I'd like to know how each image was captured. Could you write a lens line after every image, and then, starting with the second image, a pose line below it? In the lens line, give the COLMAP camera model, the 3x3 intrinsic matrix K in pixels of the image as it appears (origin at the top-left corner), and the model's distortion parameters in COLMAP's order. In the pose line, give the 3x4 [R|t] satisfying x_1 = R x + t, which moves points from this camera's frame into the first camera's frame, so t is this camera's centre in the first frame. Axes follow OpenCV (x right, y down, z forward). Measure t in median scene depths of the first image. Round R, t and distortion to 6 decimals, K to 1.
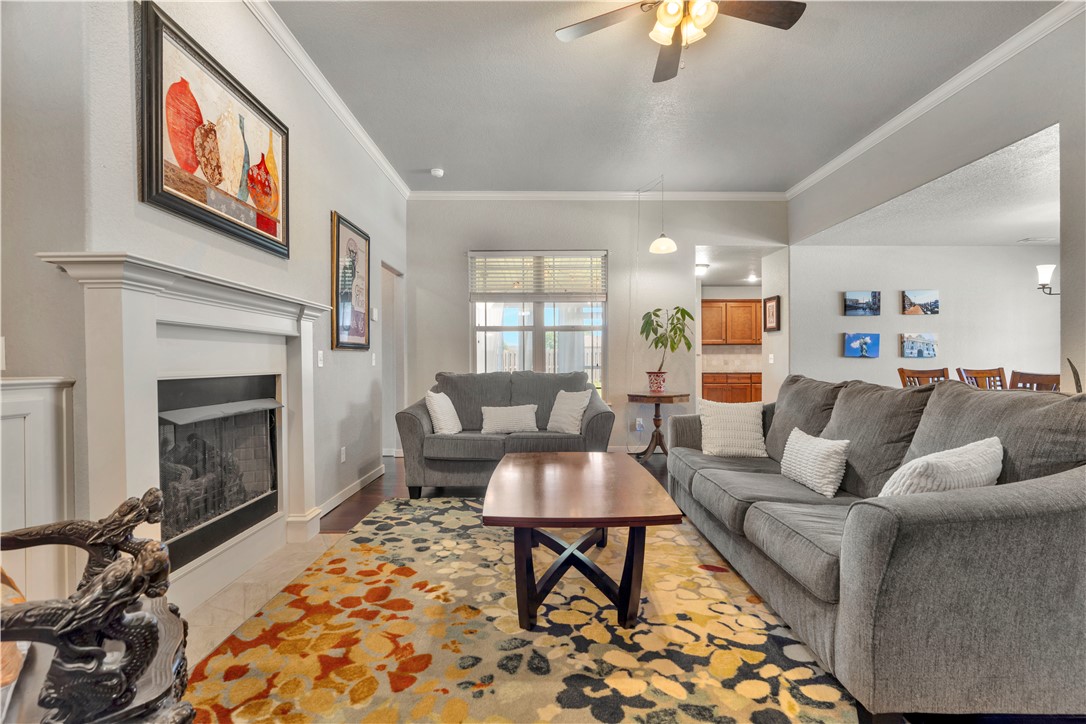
lens RADIAL K [[498.0, 0, 553.8], [0, 498.0, 364.6], [0, 0, 1]] dist [-0.012287, 0.004793]
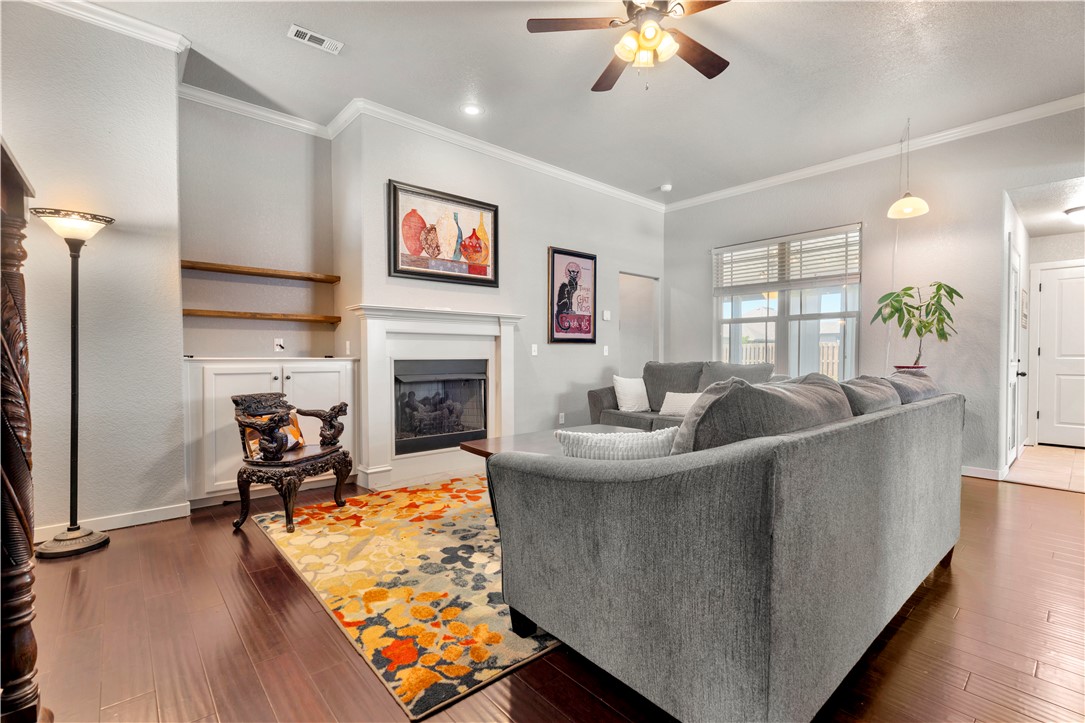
lens RADIAL K [[497.6, 0, 548.0], [0, 497.6, 361.9], [0, 0, 1]] dist [-0.012287, 0.004793]
pose [[0.644410, 0.017257, -0.764485, 0.928244], [-0.009331, 0.999848, 0.014705, 0.002435], [0.764623, -0.002343, 0.644473, 0.100987]]
